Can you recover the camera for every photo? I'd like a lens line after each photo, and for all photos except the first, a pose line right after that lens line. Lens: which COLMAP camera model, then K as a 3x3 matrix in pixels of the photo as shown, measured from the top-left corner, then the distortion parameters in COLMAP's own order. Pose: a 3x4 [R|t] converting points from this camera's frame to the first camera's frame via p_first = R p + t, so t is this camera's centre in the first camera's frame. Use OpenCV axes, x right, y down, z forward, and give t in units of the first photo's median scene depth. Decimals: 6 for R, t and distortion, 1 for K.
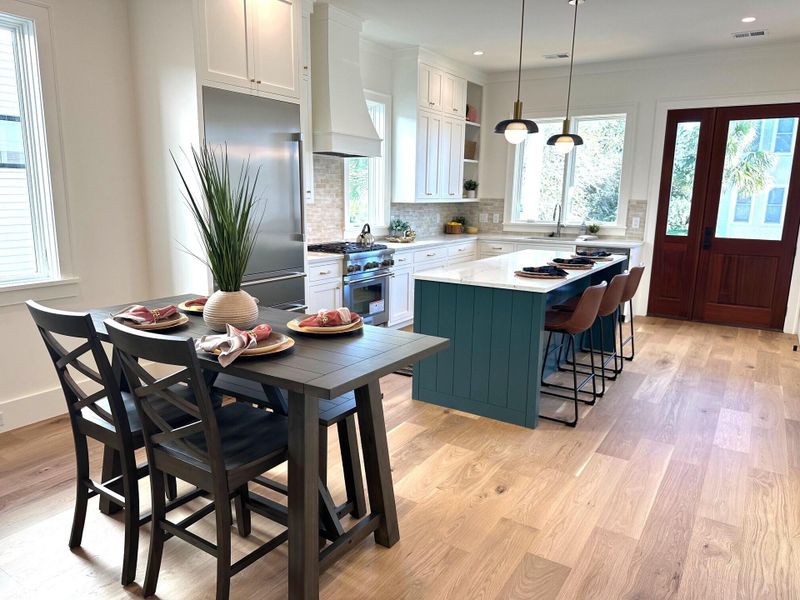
lens RADIAL K [[559.8, 0, 400.0], [0, 559.8, 300.0], [0, 0, 1]] dist [0.091418, -0.137170]
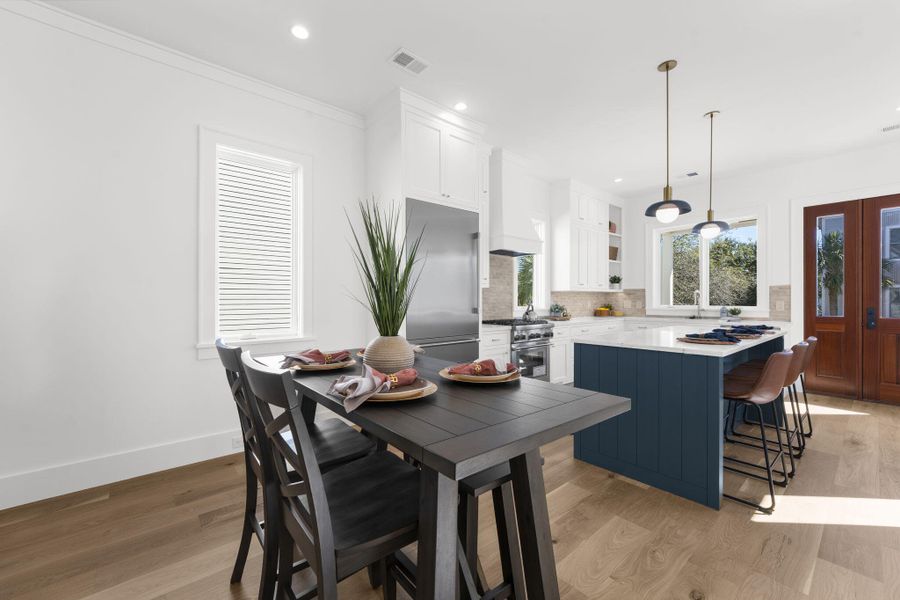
lens RADIAL K [[361.3, 0, 442.9], [0, 361.3, 297.8], [0, 0, 1]] dist [0.002531, 0.000275]
pose [[0.953723, -0.016633, -0.300227, -0.003519], [-0.042992, 0.980667, -0.190902, 0.018349], [0.297598, 0.194974, 0.934570, 0.194733]]
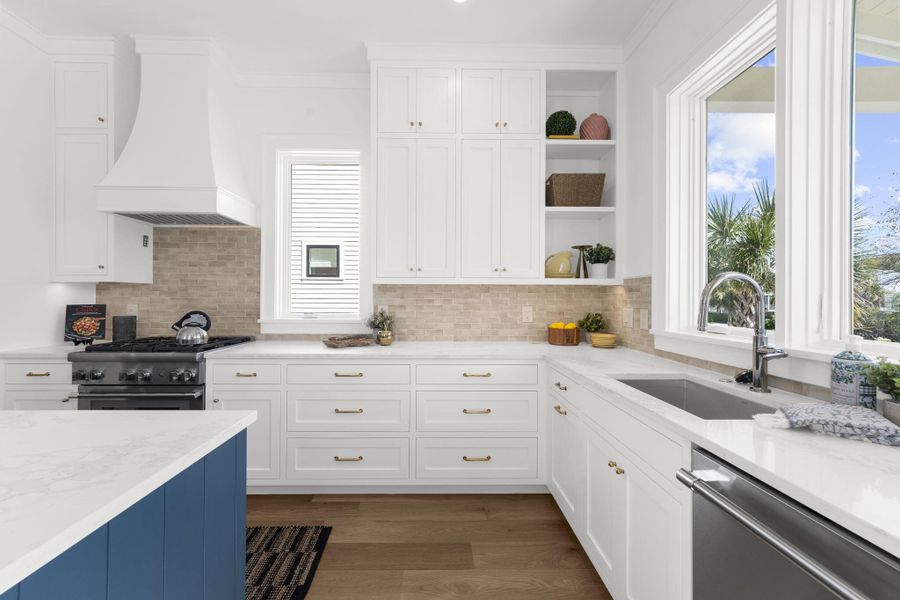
lens RADIAL K [[361.3, 0, 442.9], [0, 361.3, 297.8], [0, 0, 1]] dist [0.002531, 0.000275]
pose [[0.551237, -0.016447, -0.834186, 0.531189], [-0.154199, 0.980574, -0.121229, -0.167055], [0.819976, 0.195456, 0.537993, 1.160514]]
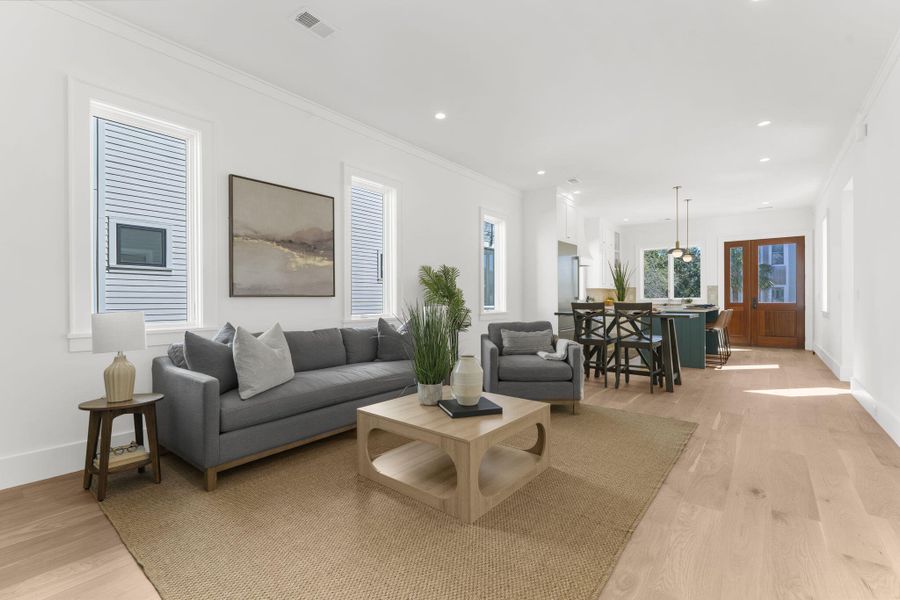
lens RADIAL K [[395.7, 0, 450.0], [0, 395.7, 300.0], [0, 0, 1]] dist [0.019824, 0.000090]
pose [[0.994623, -0.014086, -0.102603, -0.504802], [-0.005317, 0.982456, -0.186418, 0.198309], [0.103429, 0.185961, 0.977098, -0.646092]]
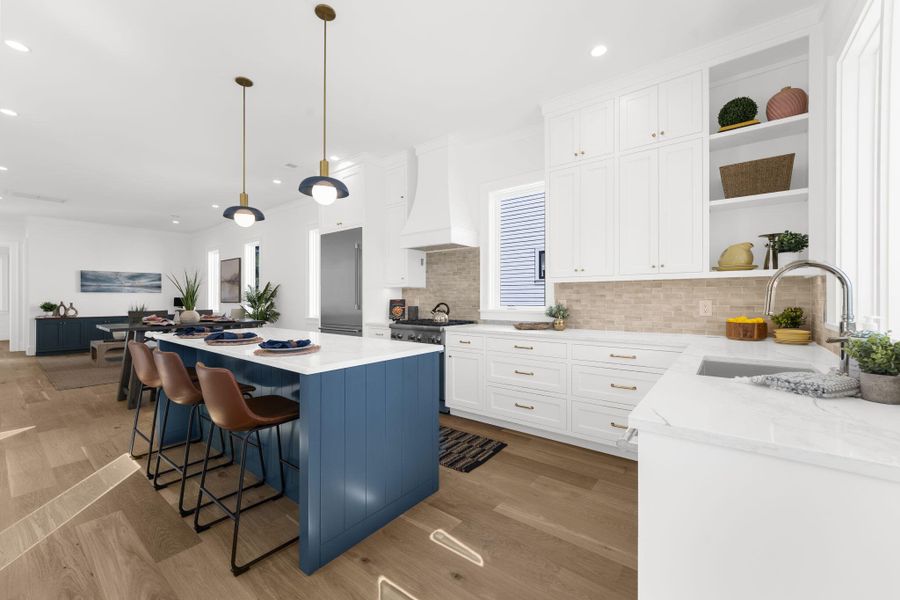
lens RADIAL K [[361.3, 0, 442.9], [0, 361.3, 297.8], [0, 0, 1]] dist [0.002531, 0.000275]
pose [[-0.100229, -0.020394, -0.994755, 0.748002], [-0.190599, 0.981667, -0.000921, -0.167901], [0.976538, 0.189507, -0.102279, 1.236101]]
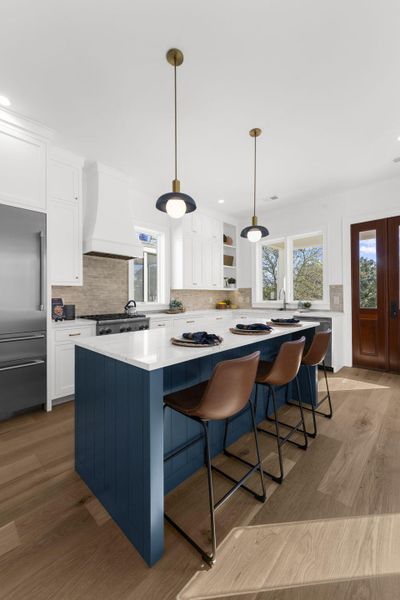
lens RADIAL K [[240.9, 0, 199.8], [0, 240.9, 293.2], [0, 0, 1]] dist [0.002531, 0.000275]
pose [[0.982336, -0.023849, -0.185597, 0.270459], [-0.014451, 0.979214, -0.202314, -0.034424], [0.186565, 0.201422, 0.961573, 0.487702]]
